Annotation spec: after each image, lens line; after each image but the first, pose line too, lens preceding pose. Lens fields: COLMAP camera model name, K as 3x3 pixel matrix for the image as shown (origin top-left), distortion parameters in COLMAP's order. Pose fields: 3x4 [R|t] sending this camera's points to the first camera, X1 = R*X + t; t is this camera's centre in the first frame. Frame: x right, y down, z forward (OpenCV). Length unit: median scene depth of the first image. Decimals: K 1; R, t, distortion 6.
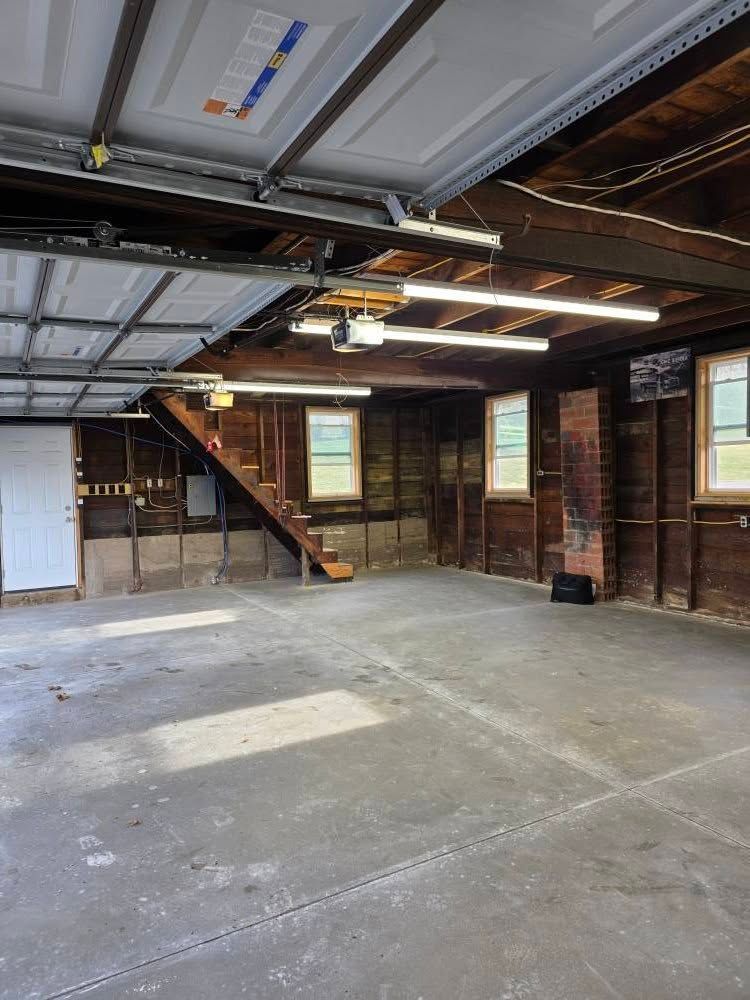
lens RADIAL K [[677.8, 0, 374.1], [0, 677.8, 506.7], [0, 0, 1]] dist [-0.011152, -0.013509]
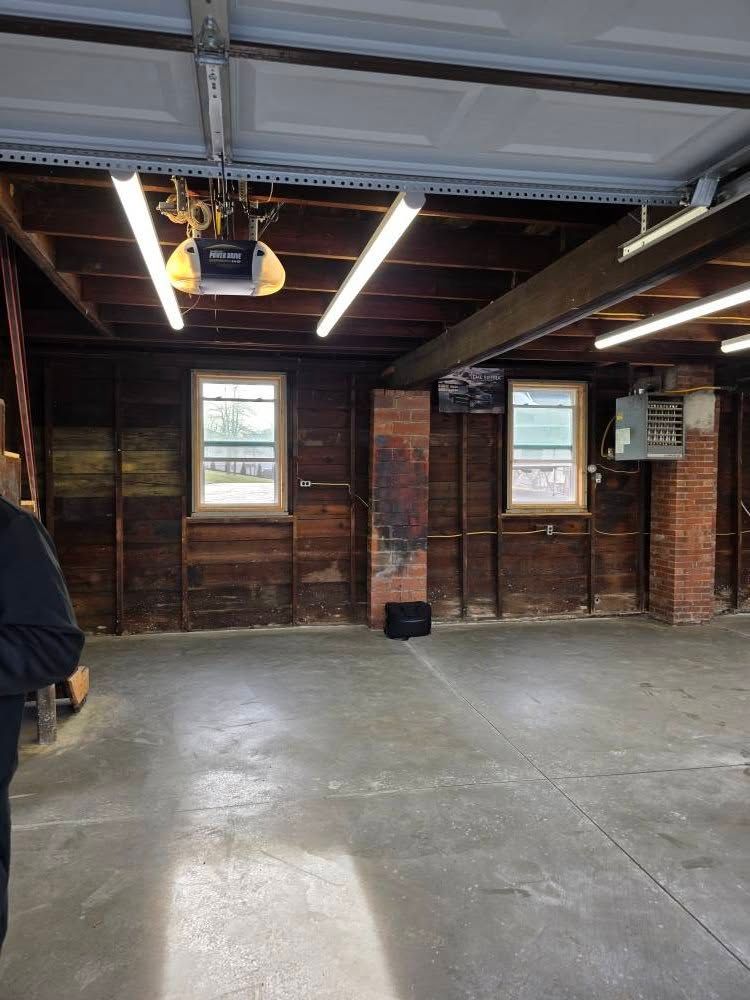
lens RADIAL K [[665.6, 0, 373.6], [0, 665.6, 489.9], [0, 0, 1]] dist [0.051412, -0.003344]
pose [[0.290542, 0.000777, 0.956862, -0.557697], [0.029199, 0.999527, -0.009678, -0.038580], [-0.956417, 0.030751, 0.290382, 0.836239]]
